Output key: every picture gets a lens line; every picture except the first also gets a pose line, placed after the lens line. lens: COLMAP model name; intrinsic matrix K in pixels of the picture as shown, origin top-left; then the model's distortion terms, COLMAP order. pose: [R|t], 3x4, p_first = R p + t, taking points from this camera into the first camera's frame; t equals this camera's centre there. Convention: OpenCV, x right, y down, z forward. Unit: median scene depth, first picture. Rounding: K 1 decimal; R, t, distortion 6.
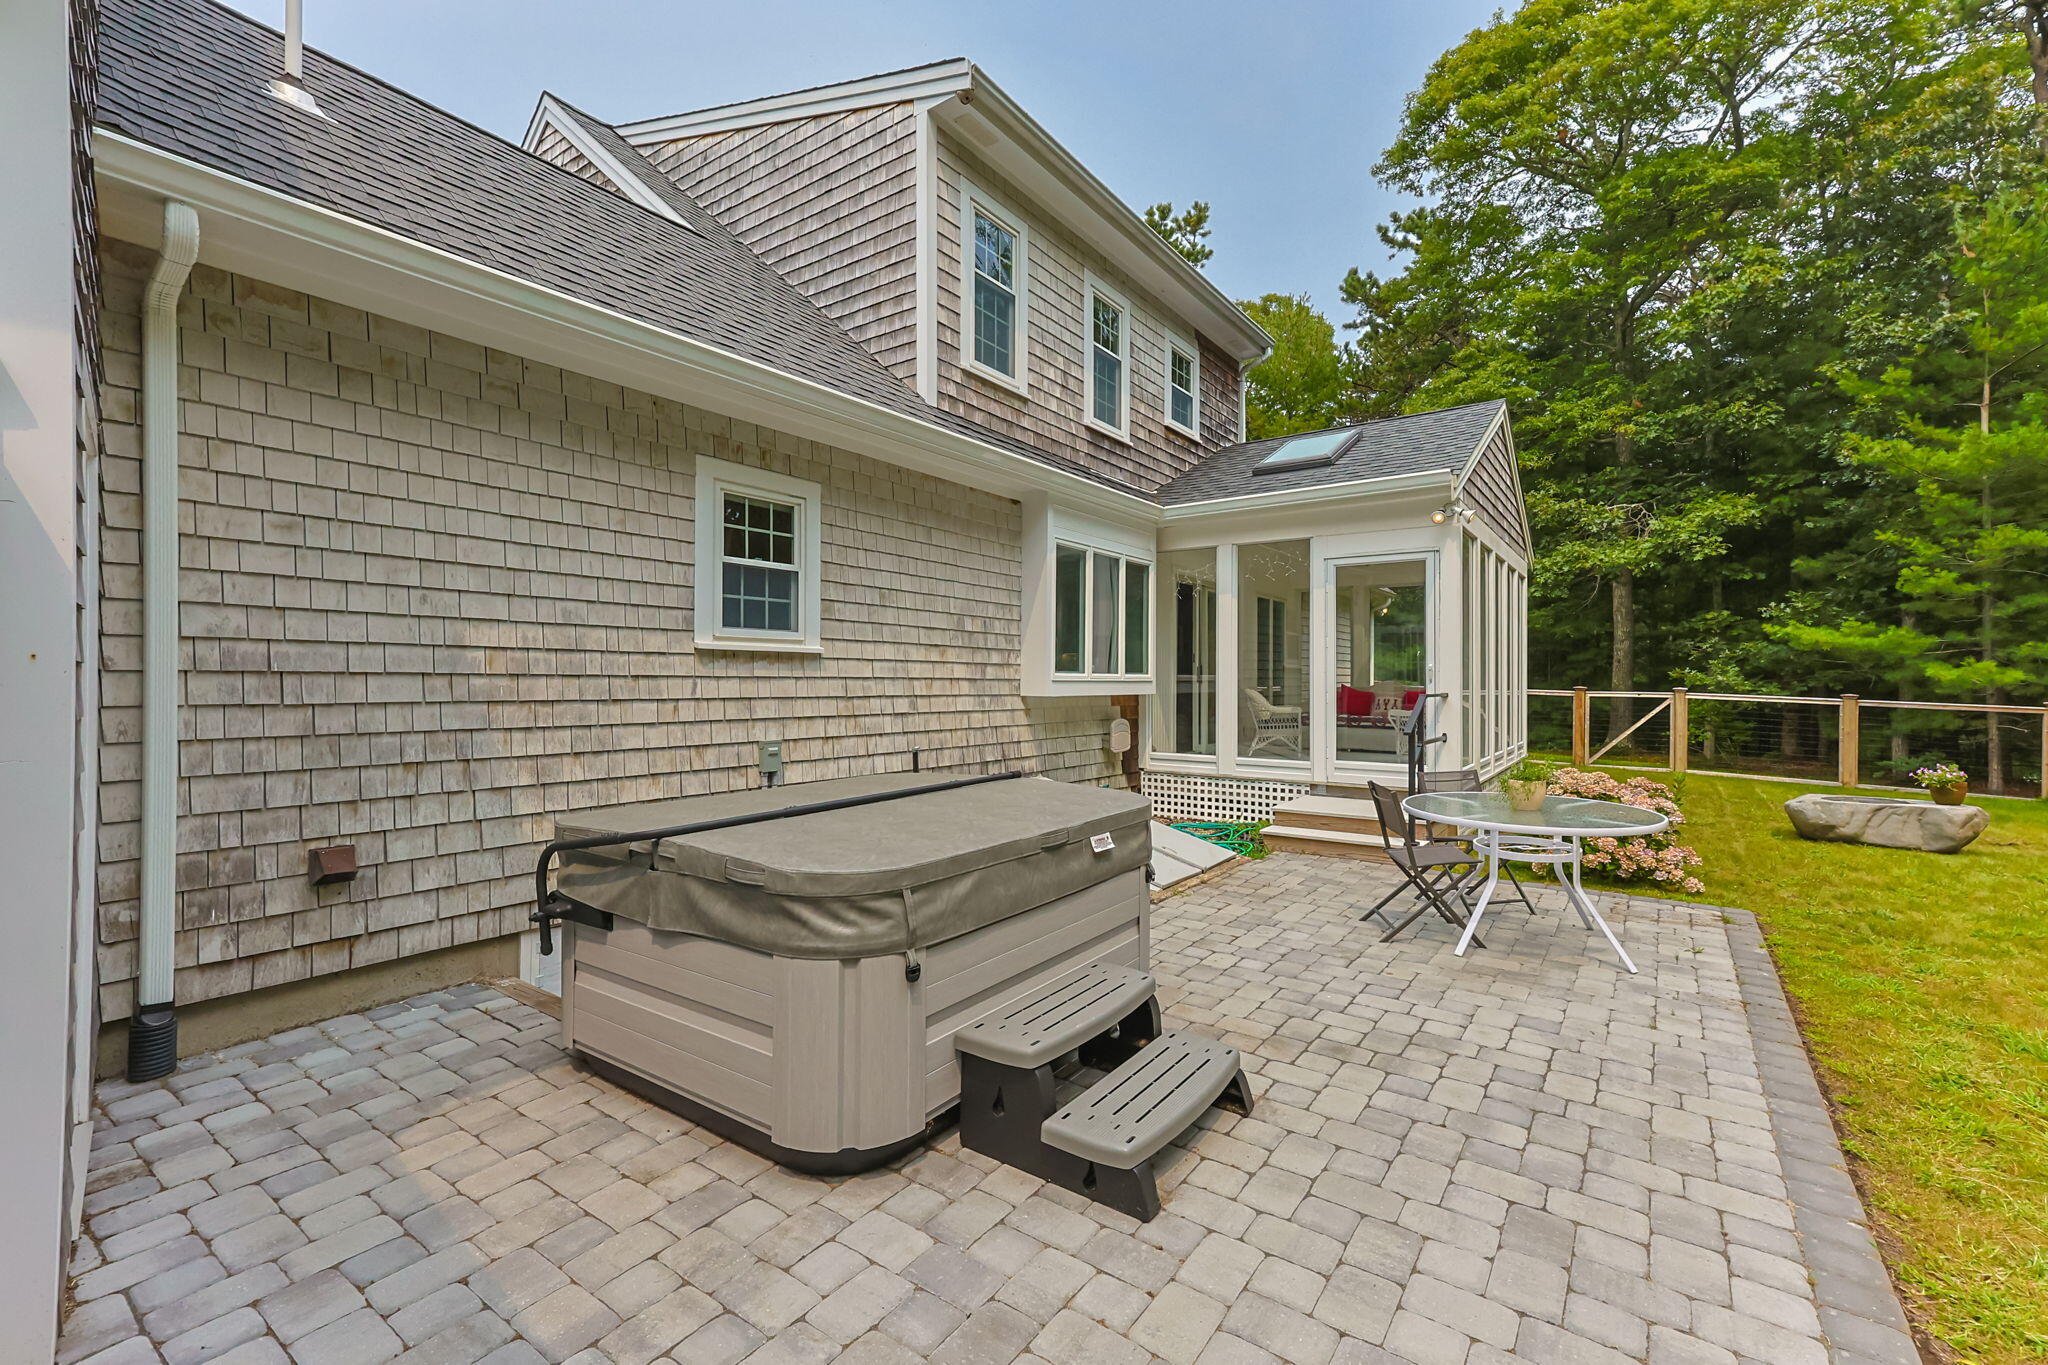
lens RADIAL K [[886.2, 0, 981.6], [0, 886.2, 684.2], [0, 0, 1]] dist [-0.001718, -0.000748]
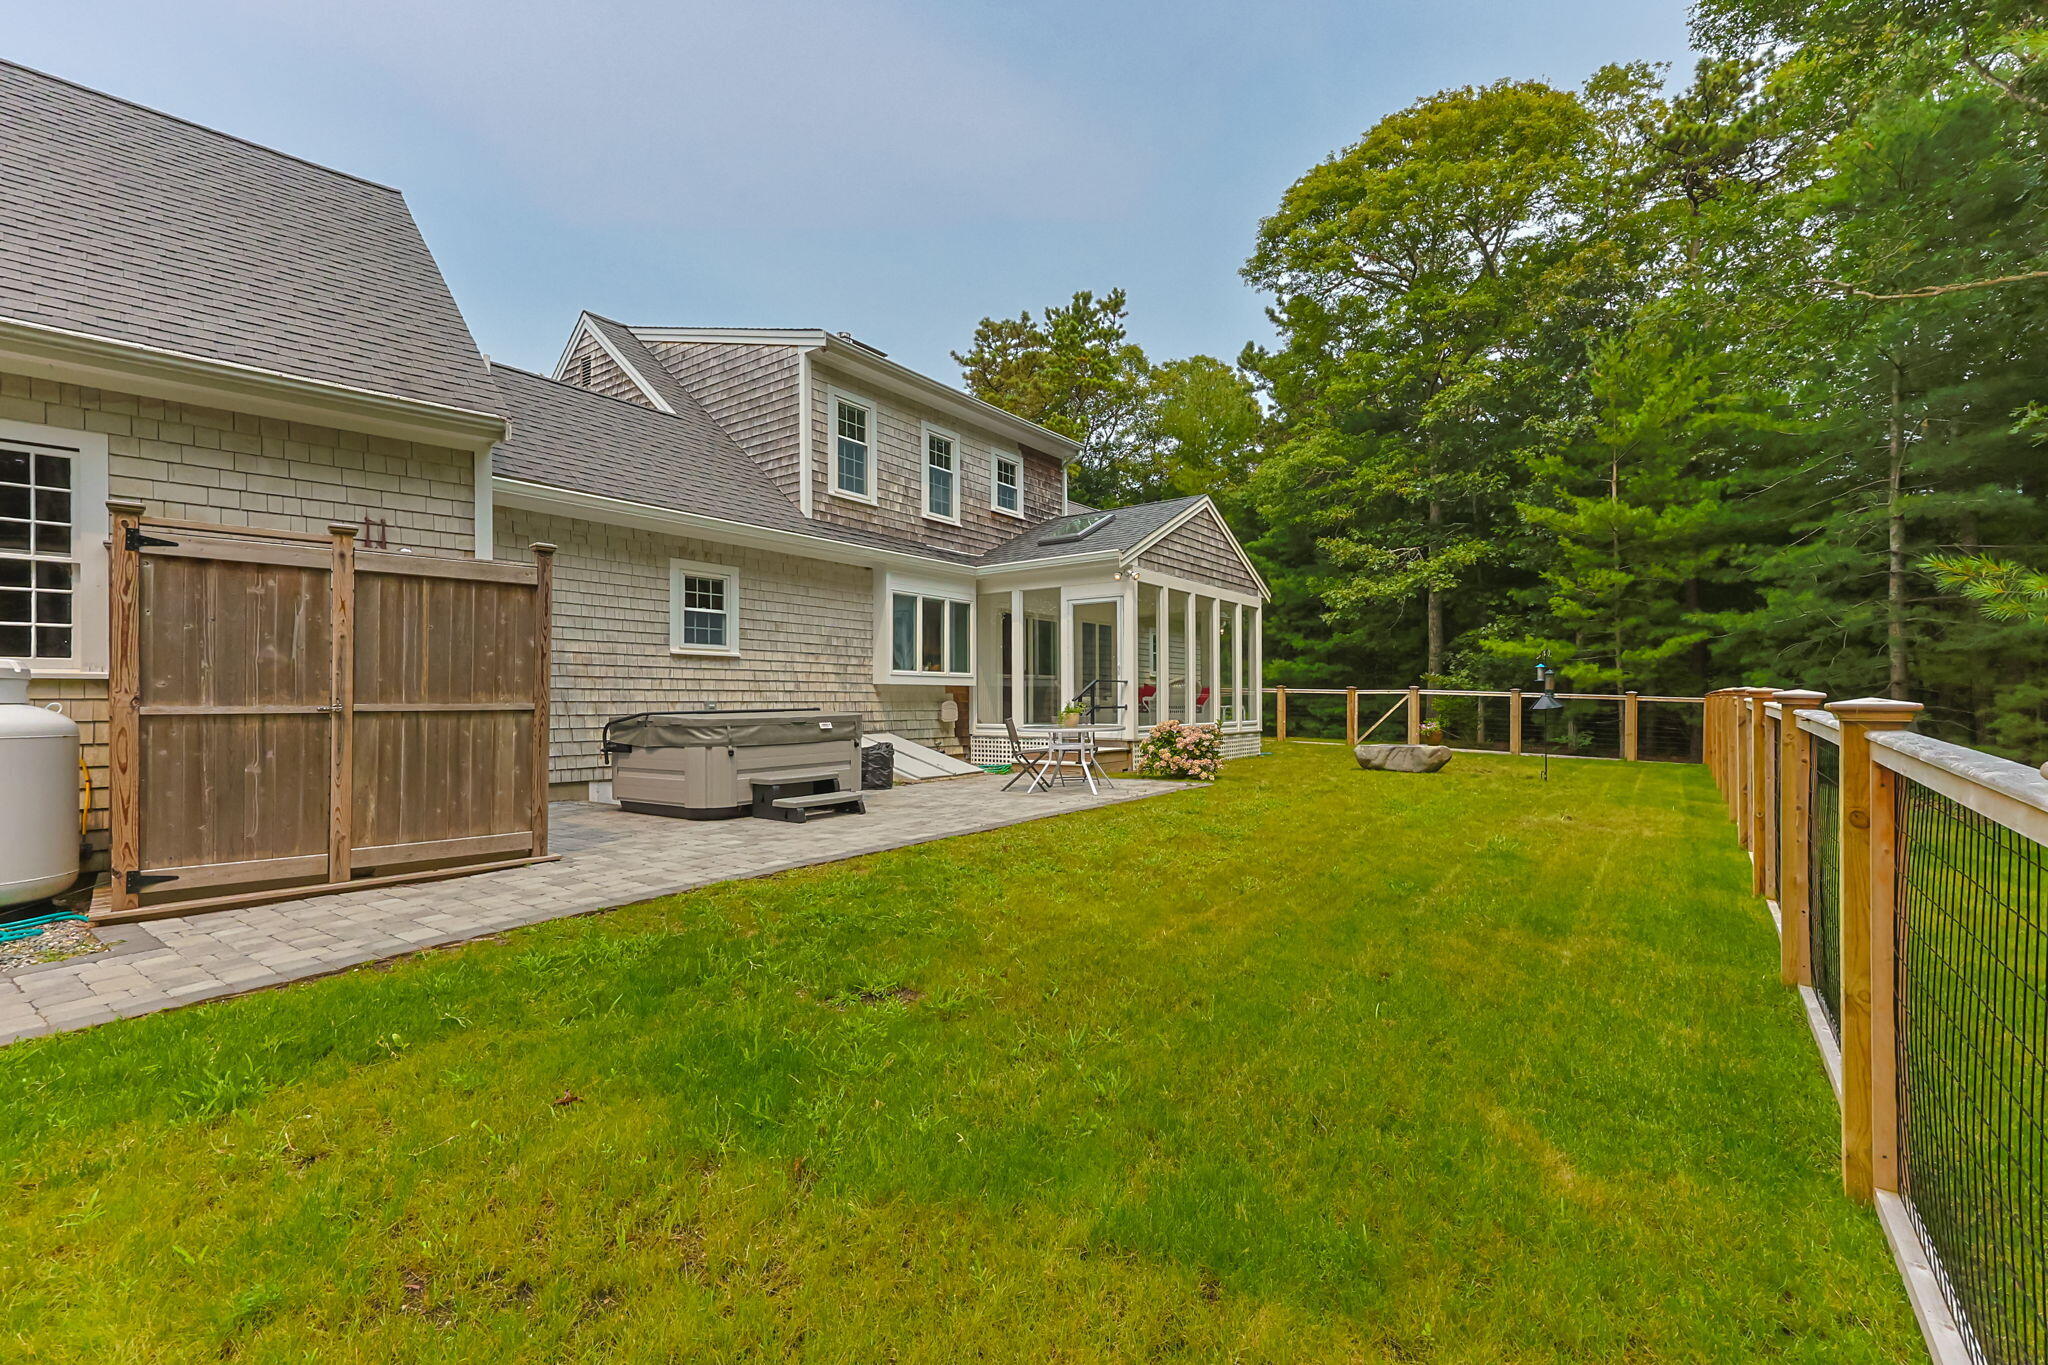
lens RADIAL K [[934.4, 0, 1024.8], [0, 934.4, 703.2], [0, 0, 1]] dist [-0.005961, -0.001331]
pose [[0.999888, -0.007619, 0.012854, 0.332419], [0.007697, 0.999952, -0.006032, 0.066988], [-0.012807, 0.006130, 0.999899, -0.829061]]
